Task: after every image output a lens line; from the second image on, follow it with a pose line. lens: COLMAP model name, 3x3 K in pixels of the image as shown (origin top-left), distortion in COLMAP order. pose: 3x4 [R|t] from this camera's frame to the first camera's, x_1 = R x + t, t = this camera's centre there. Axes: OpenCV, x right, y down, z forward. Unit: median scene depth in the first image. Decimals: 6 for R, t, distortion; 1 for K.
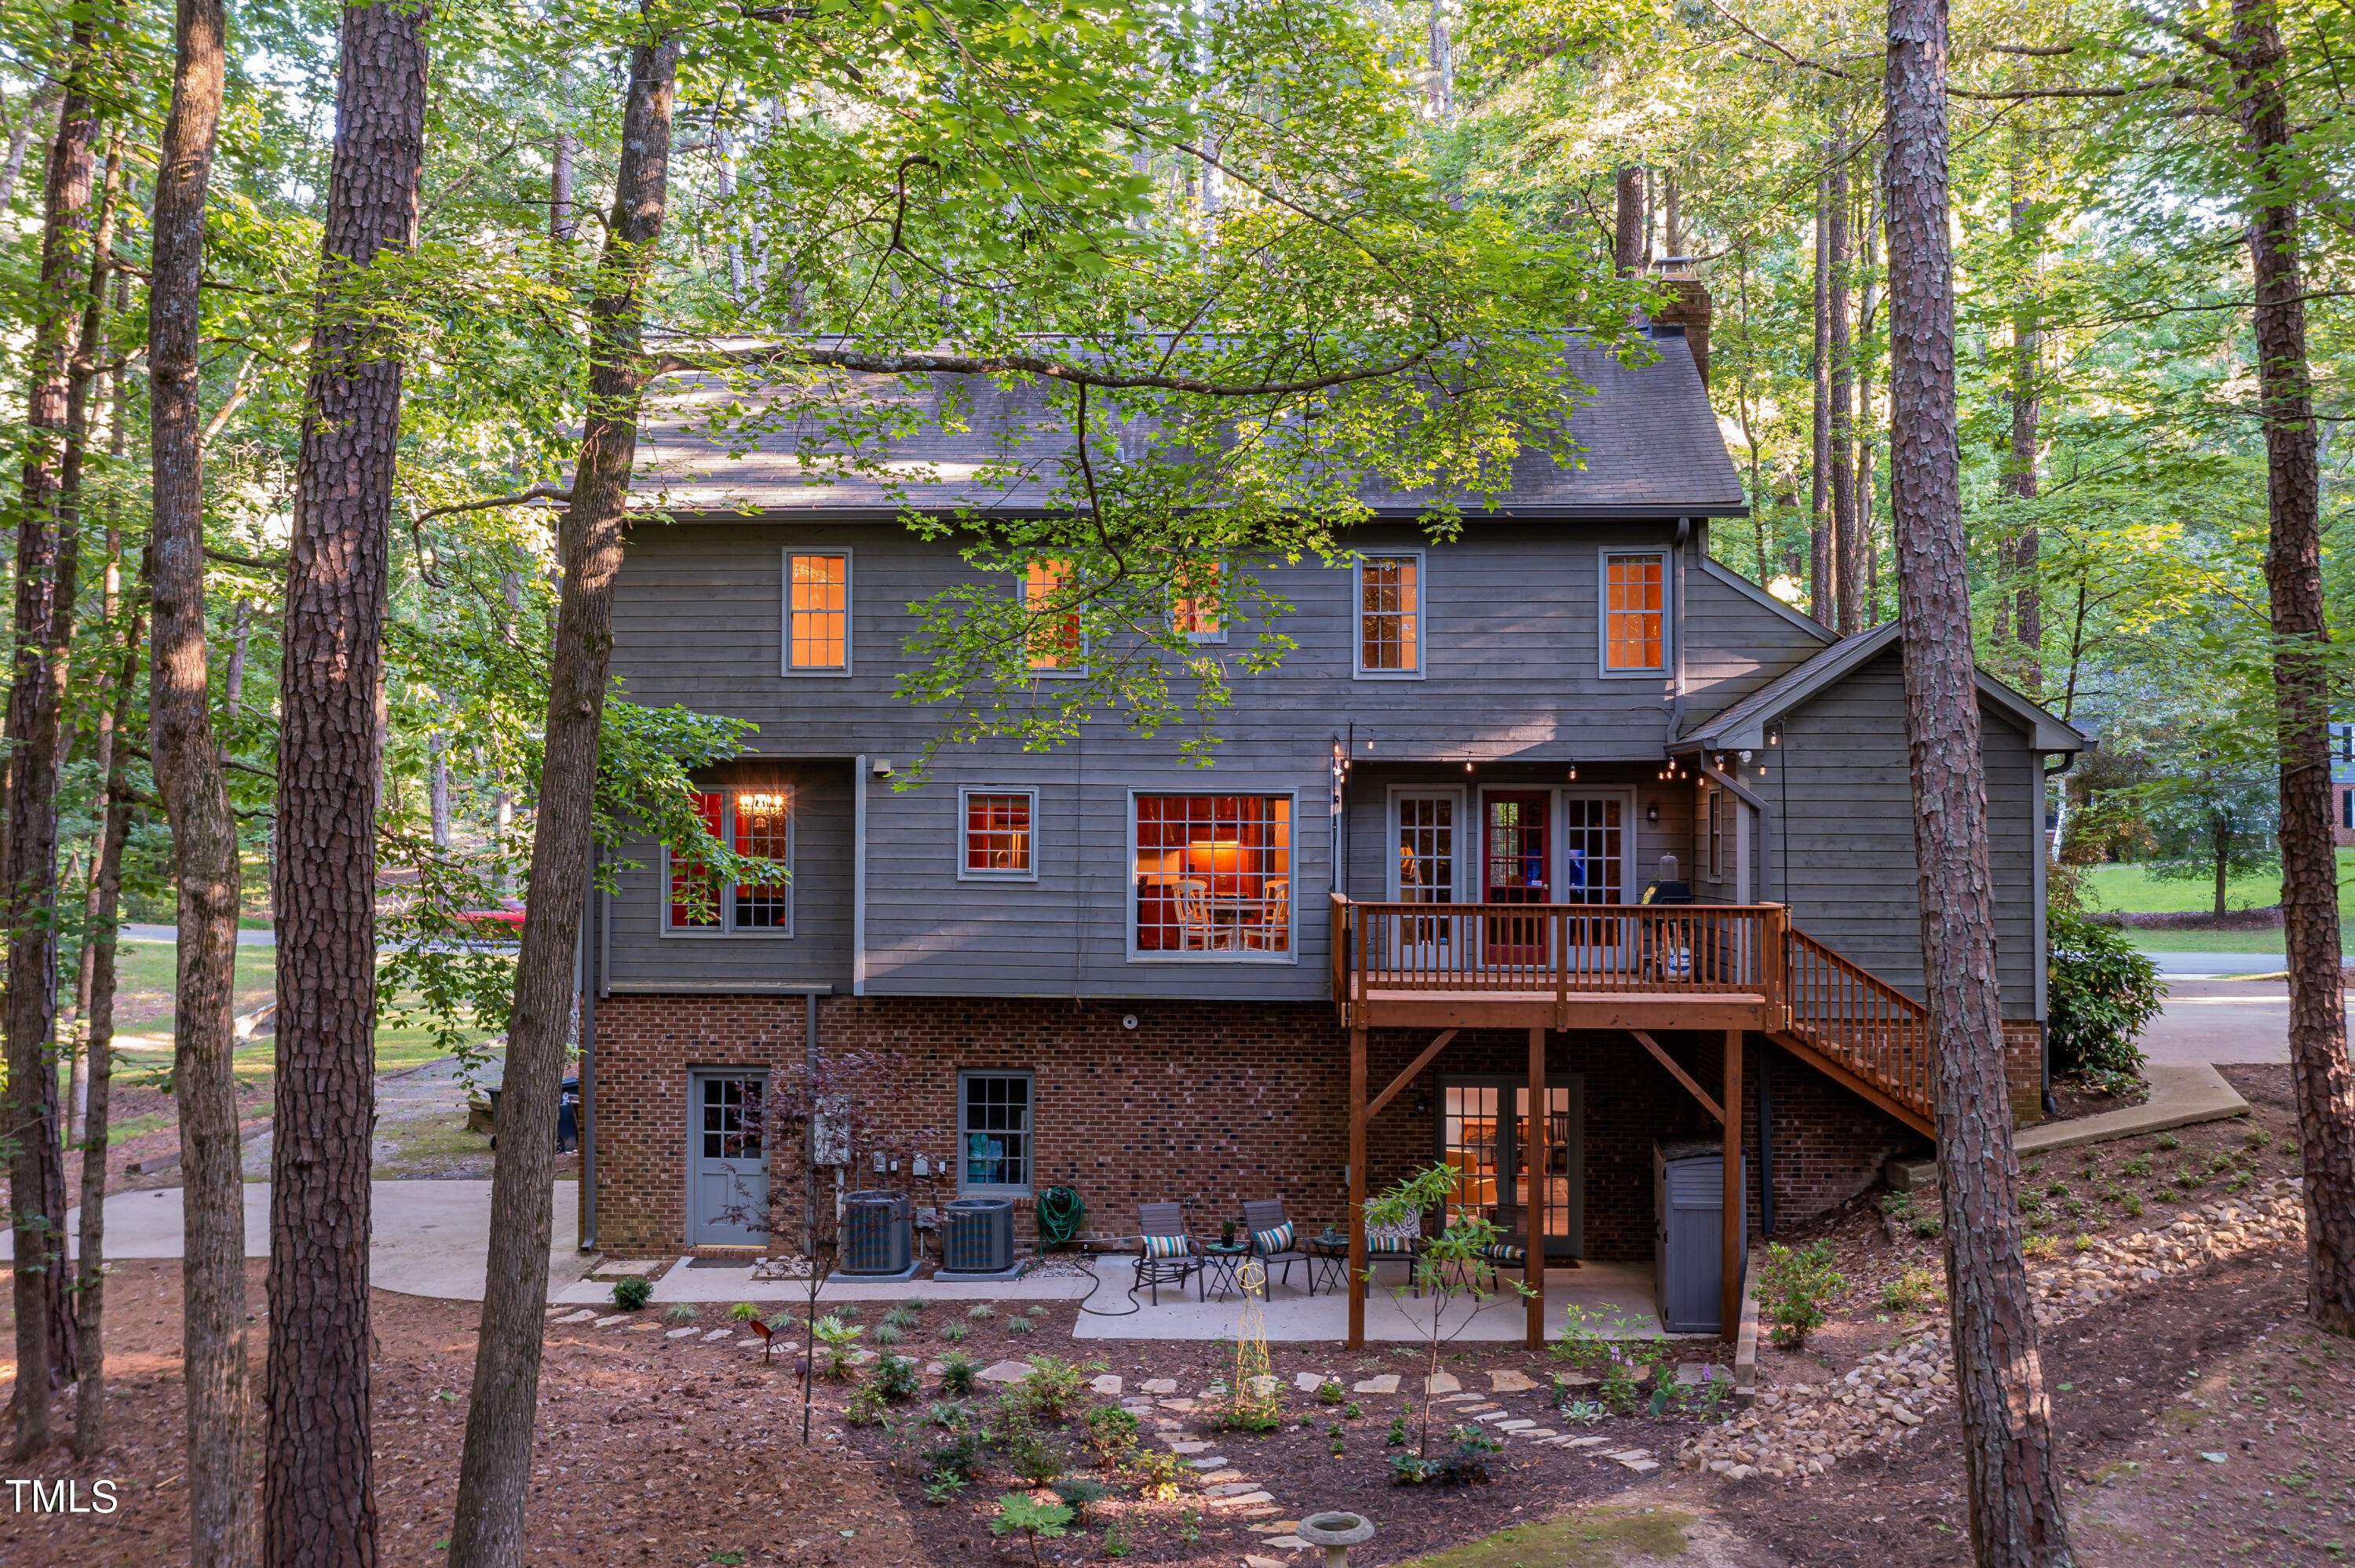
lens RADIAL K [[2325.7, 0, 1177.5], [0, 2325.7, 784.0], [0, 0, 1]] dist [0.007187, 0.024599]
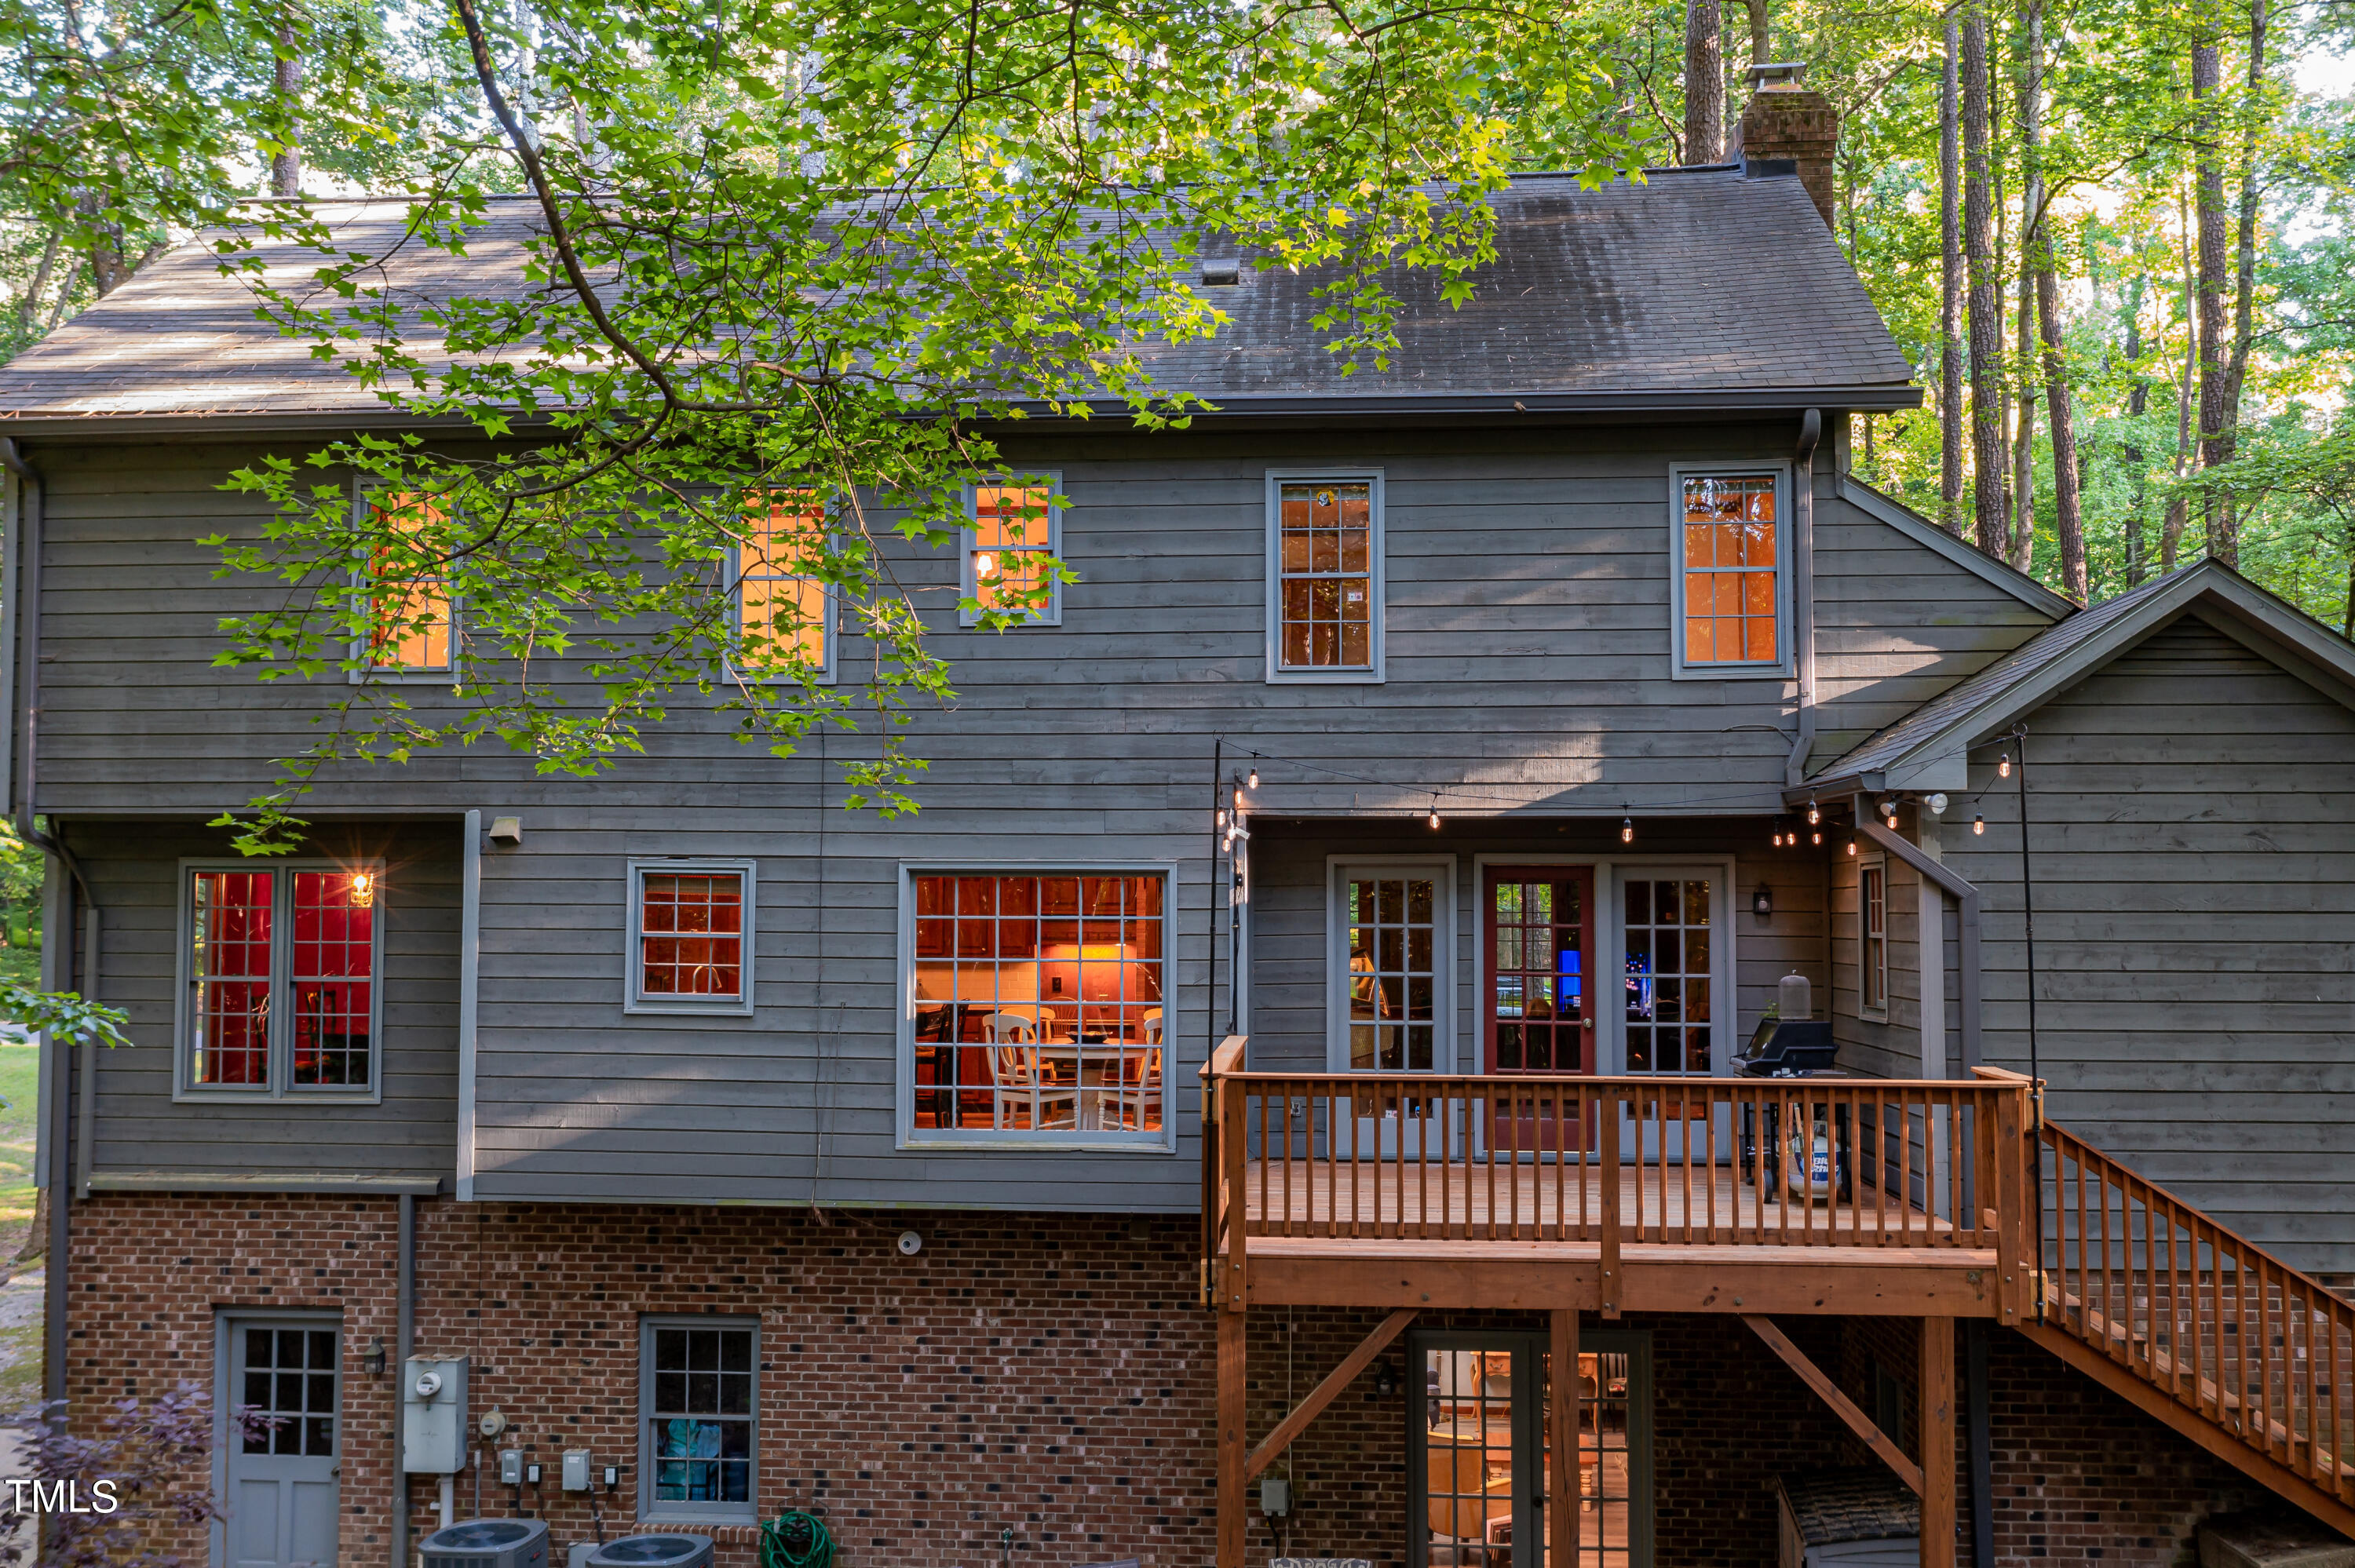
lens RADIAL K [[2325.7, 0, 1177.5], [0, 2325.7, 784.0], [0, 0, 1]] dist [0.007187, 0.024599]
pose [[0.999638, -0.002761, -0.026780, 0.071830], [0.001876, 0.999453, -0.033015, 0.001603], [0.026857, 0.032953, 0.999096, 0.410362]]
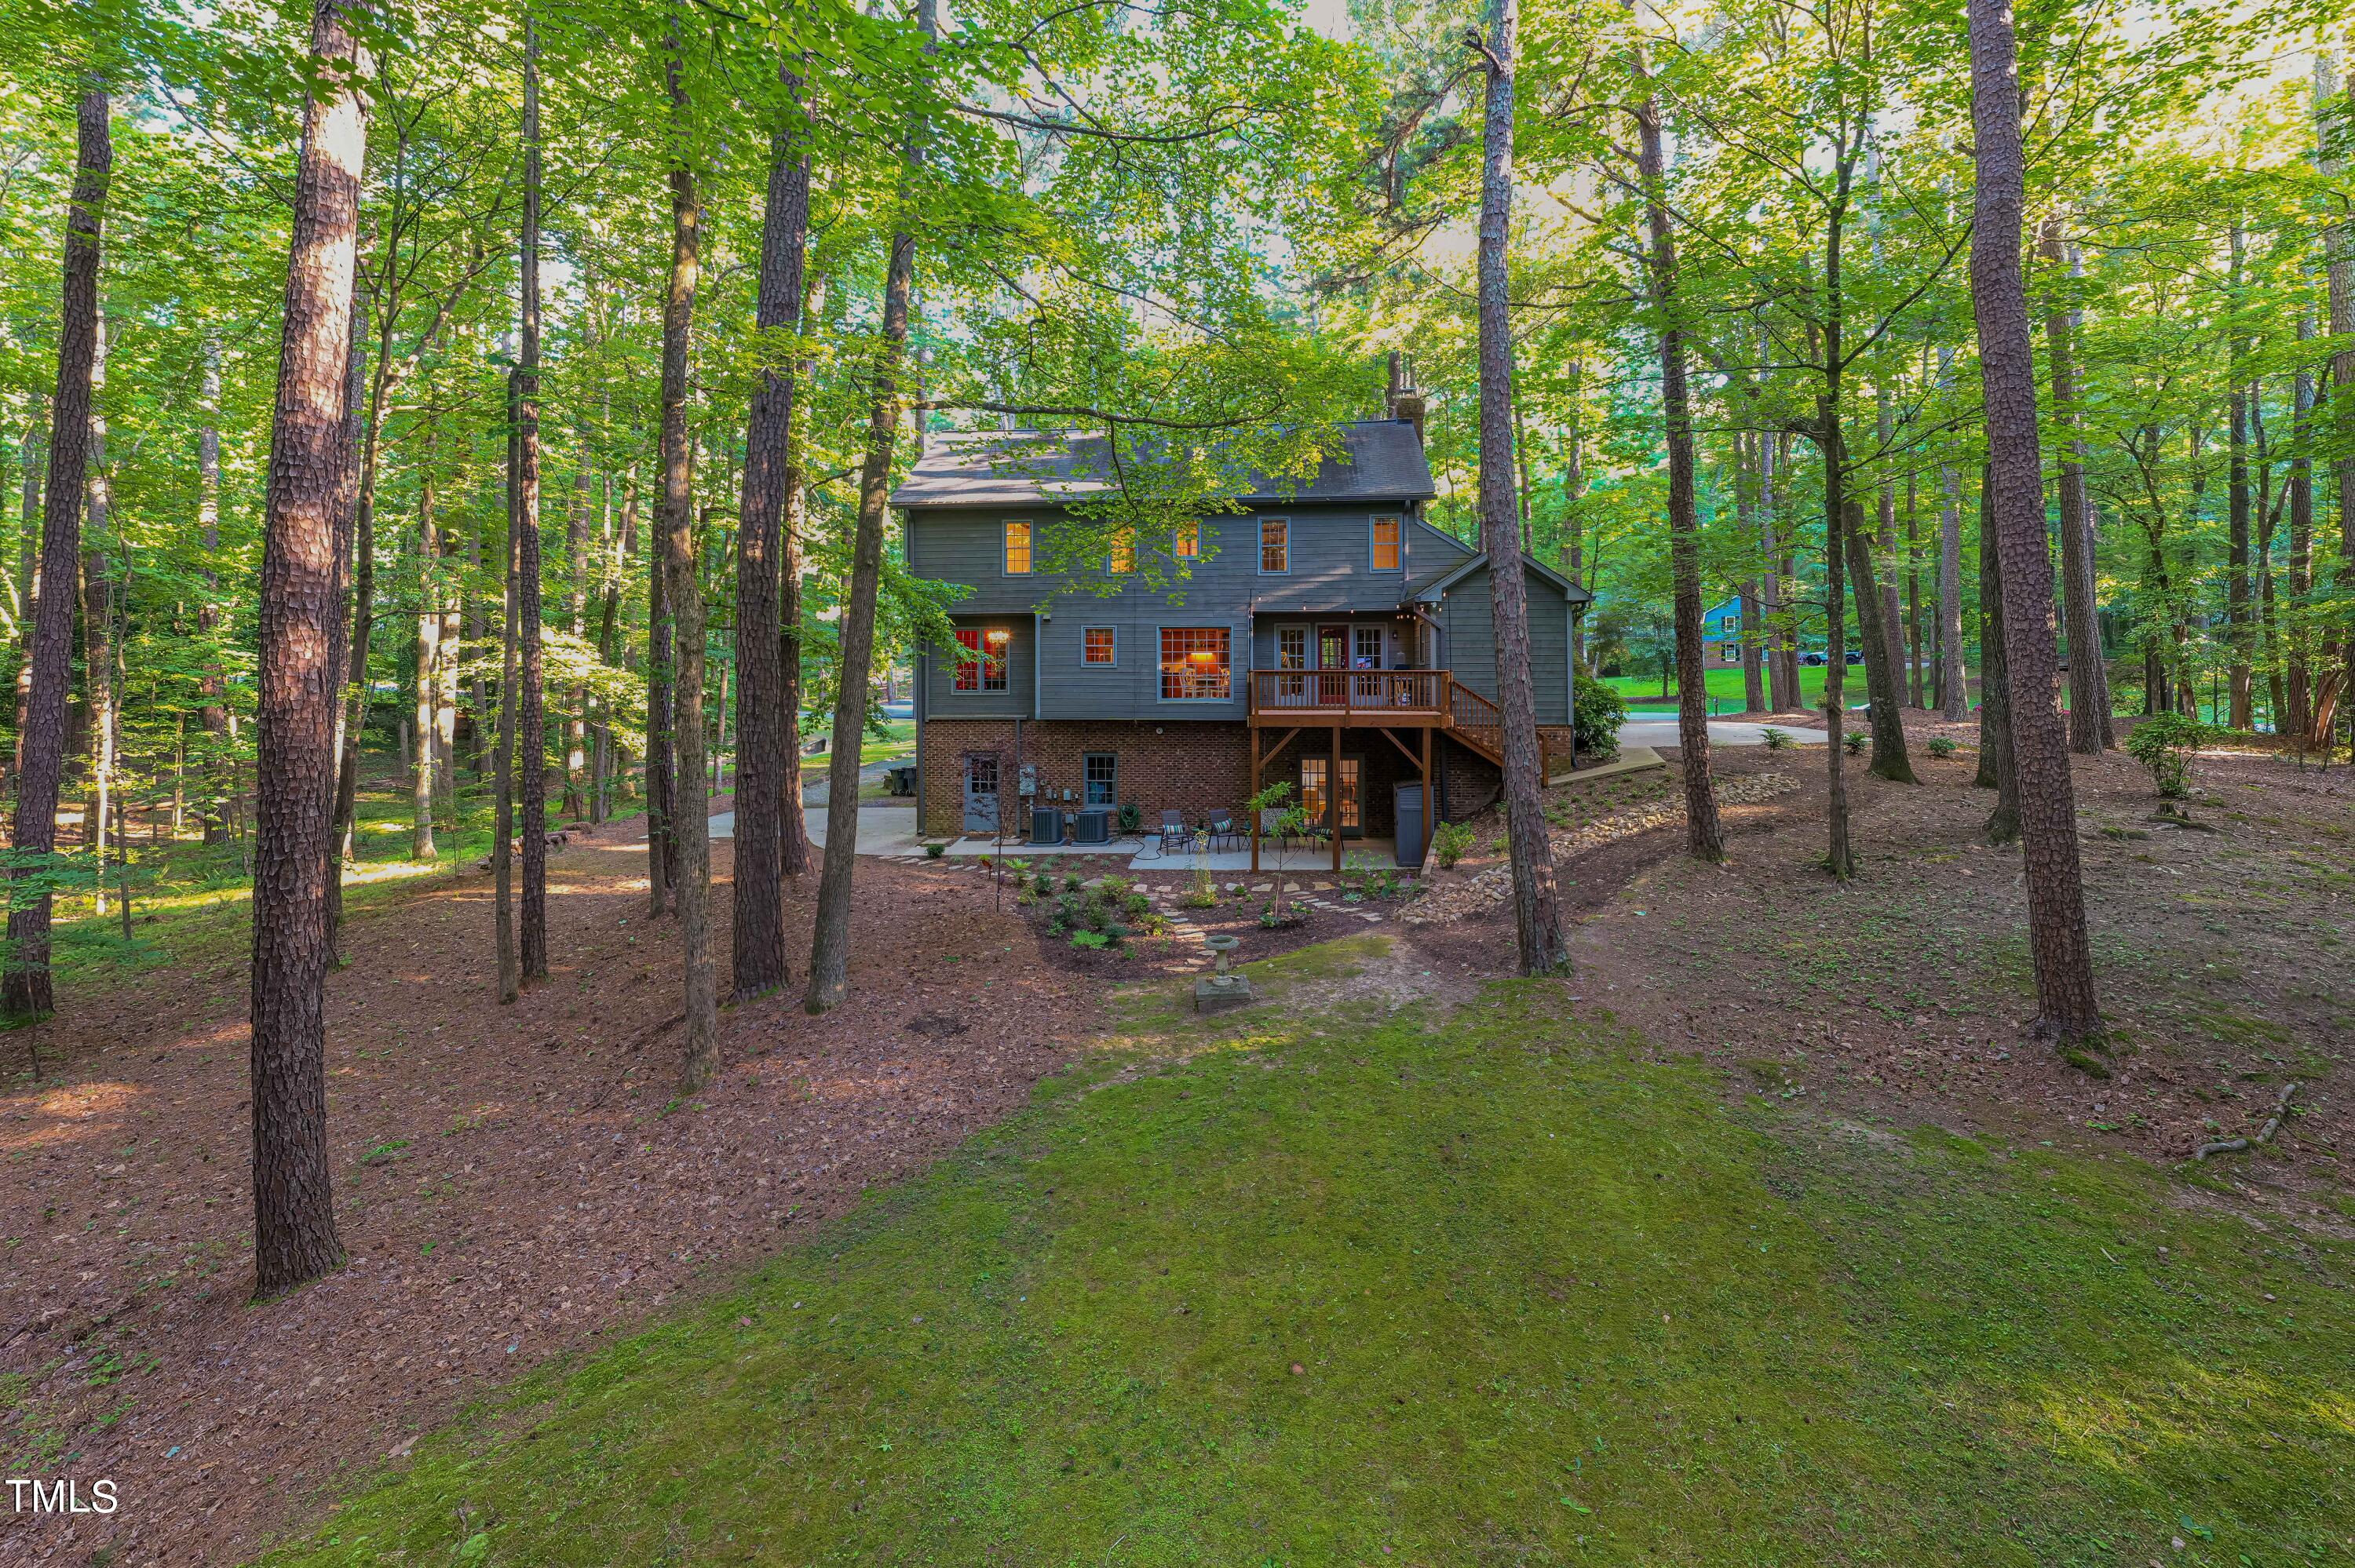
lens RADIAL K [[995.5, 0, 1187.9], [0, 995.5, 671.0], [0, 0, 1]] dist [0.010307, 0.000061]
pose [[0.999503, -0.007299, -0.030653, 0.039088], [0.007796, 0.999840, 0.016123, 0.031860], [0.030531, -0.016354, 0.999400, 0.051968]]
